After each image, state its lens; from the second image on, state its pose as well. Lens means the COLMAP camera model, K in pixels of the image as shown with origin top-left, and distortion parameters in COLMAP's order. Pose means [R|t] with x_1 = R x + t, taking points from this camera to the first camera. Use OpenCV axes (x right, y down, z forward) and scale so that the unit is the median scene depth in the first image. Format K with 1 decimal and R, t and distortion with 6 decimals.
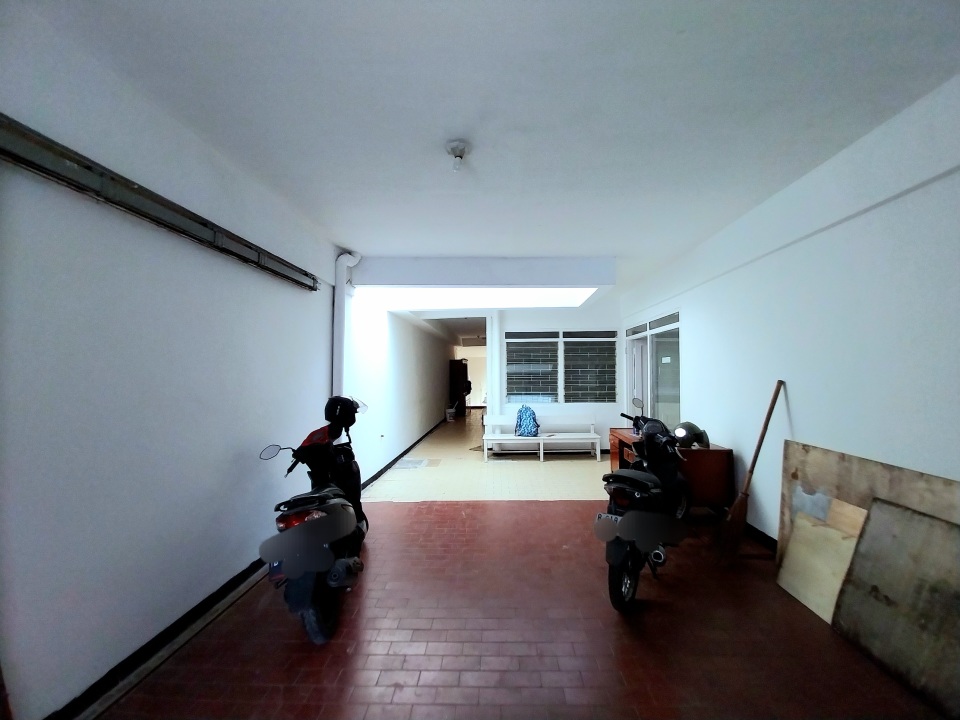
lens RADIAL K [[384.8, 0, 485.8], [0, 384.8, 364.3], [0, 0, 1]] dist [0.004520, 0.000148]
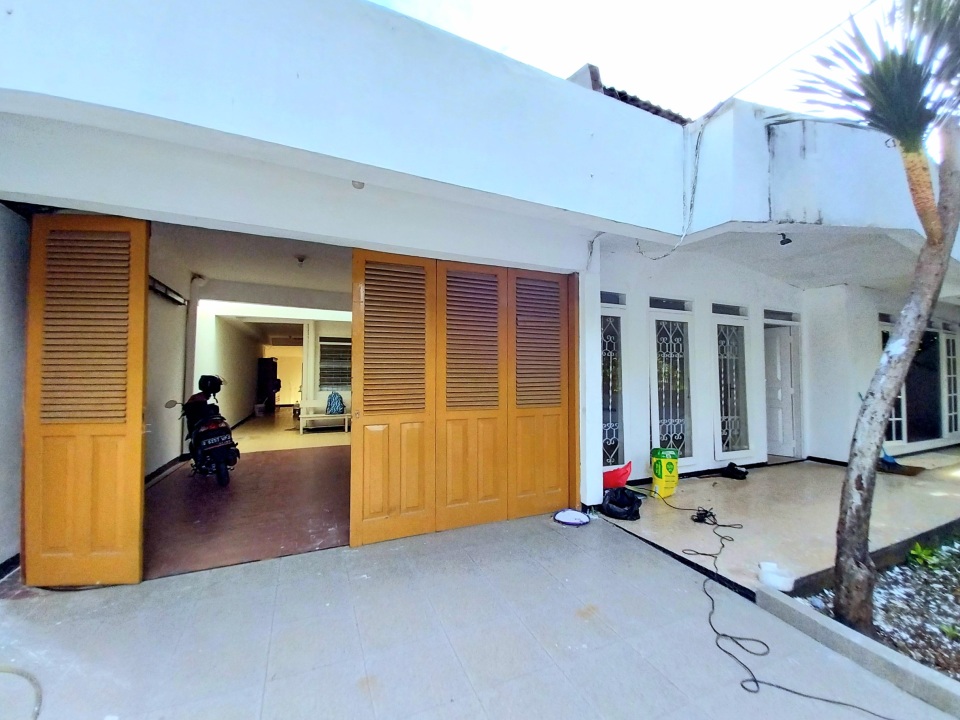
lens RADIAL K [[384.8, 0, 490.0], [0, 384.8, 361.3], [0, 0, 1]] dist [0.004520, 0.000148]
pose [[0.889219, 0.019248, 0.457077, -0.031178], [-0.011884, 0.999749, -0.018980, 0.019706], [-0.457328, 0.011446, 0.889225, -0.443912]]
